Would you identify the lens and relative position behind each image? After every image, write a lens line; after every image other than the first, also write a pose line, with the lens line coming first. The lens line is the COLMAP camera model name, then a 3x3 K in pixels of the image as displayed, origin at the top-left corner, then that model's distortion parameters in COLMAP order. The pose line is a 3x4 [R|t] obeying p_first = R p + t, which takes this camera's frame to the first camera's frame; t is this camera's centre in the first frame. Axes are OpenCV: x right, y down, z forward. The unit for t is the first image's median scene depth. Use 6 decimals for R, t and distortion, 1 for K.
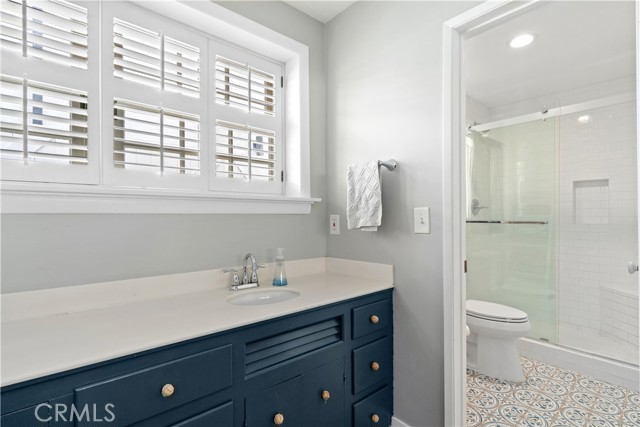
lens RADIAL K [[291.9, 0, 317.8], [0, 291.9, 216.6], [0, 0, 1]] dist [0.005496, 0.000281]
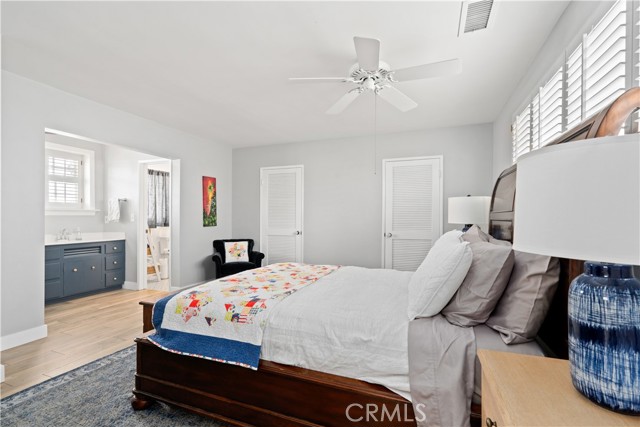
lens RADIAL K [[291.9, 0, 320.2], [0, 291.9, 215.5], [0, 0, 1]] dist [0.005496, 0.000281]
pose [[0.884482, -0.000578, 0.466574, 0.631026], [-0.000826, 0.999996, 0.002806, -0.021930], [-0.466574, -0.002867, 0.884478, -2.676601]]
